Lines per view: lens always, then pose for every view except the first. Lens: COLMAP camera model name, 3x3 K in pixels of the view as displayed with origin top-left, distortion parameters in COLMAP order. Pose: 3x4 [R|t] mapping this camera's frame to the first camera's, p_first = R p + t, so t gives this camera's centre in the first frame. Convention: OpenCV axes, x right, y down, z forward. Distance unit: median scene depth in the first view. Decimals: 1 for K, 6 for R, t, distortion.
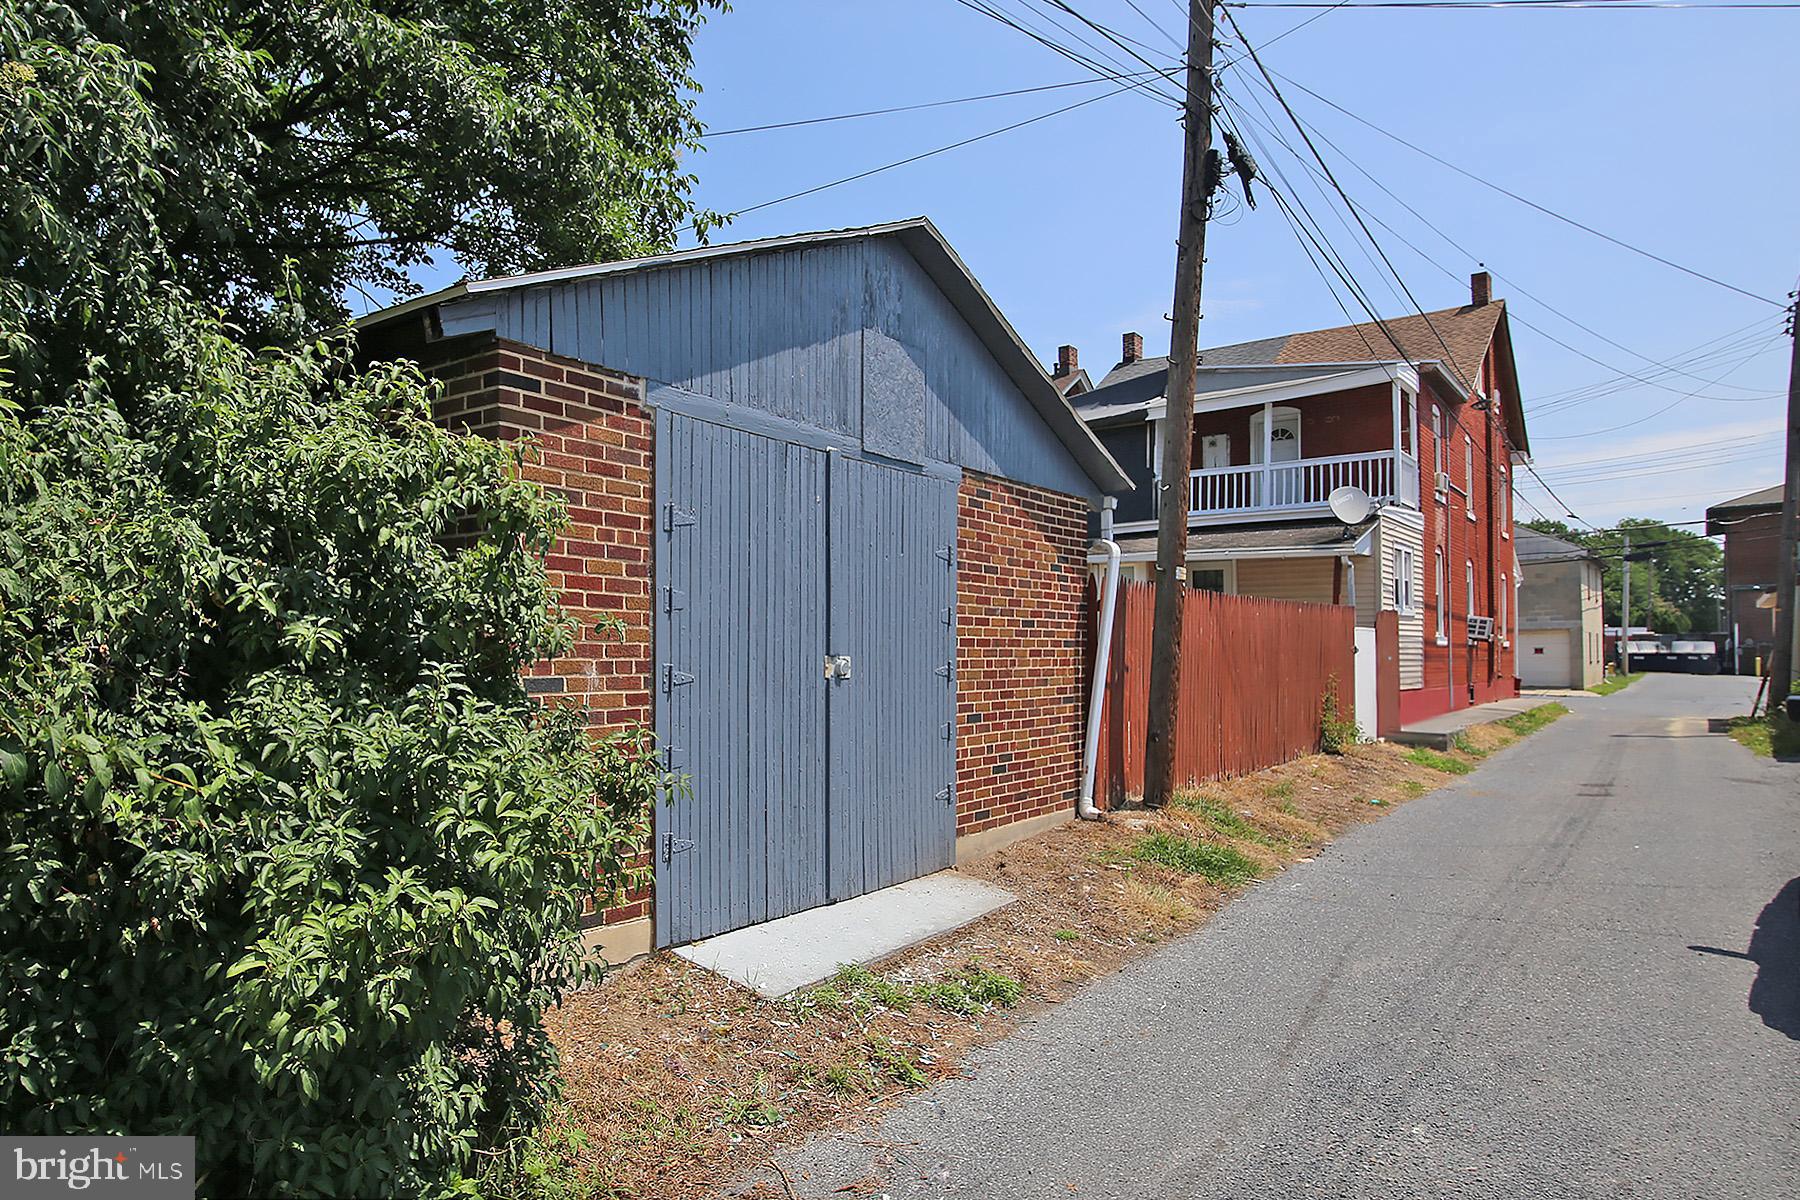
lens RADIAL K [[1085.7, 0, 902.5], [0, 1085.7, 604.9], [0, 0, 1]] dist [0.000007, 0.000013]
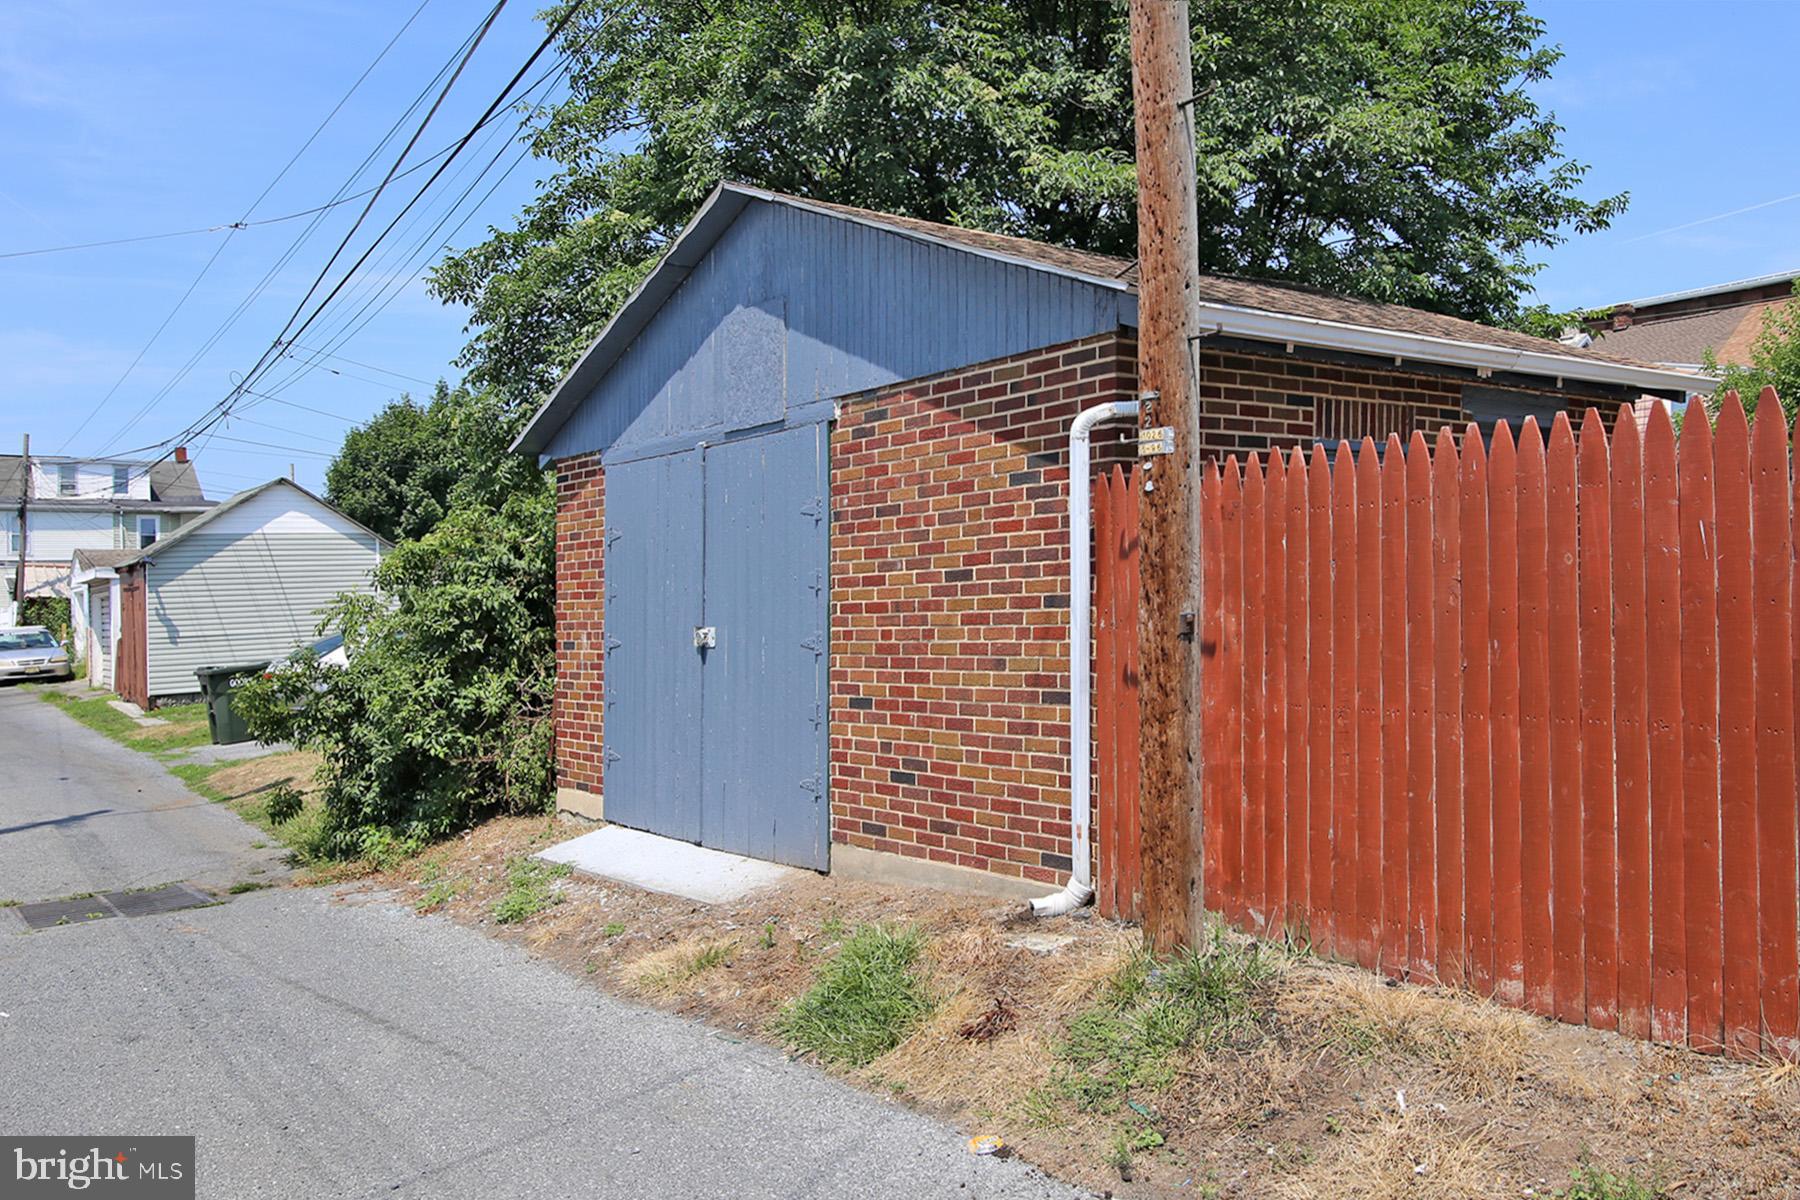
lens RADIAL K [[1159.3, 0, 902.8], [0, 1159.3, 608.0], [0, 0, 1]] dist [-0.001223, -0.000244]
pose [[-0.194249, -0.032633, -0.980409, 0.875118], [0.039655, 0.998368, -0.041087, 0.069224], [0.980150, -0.046859, -0.192638, 1.169961]]
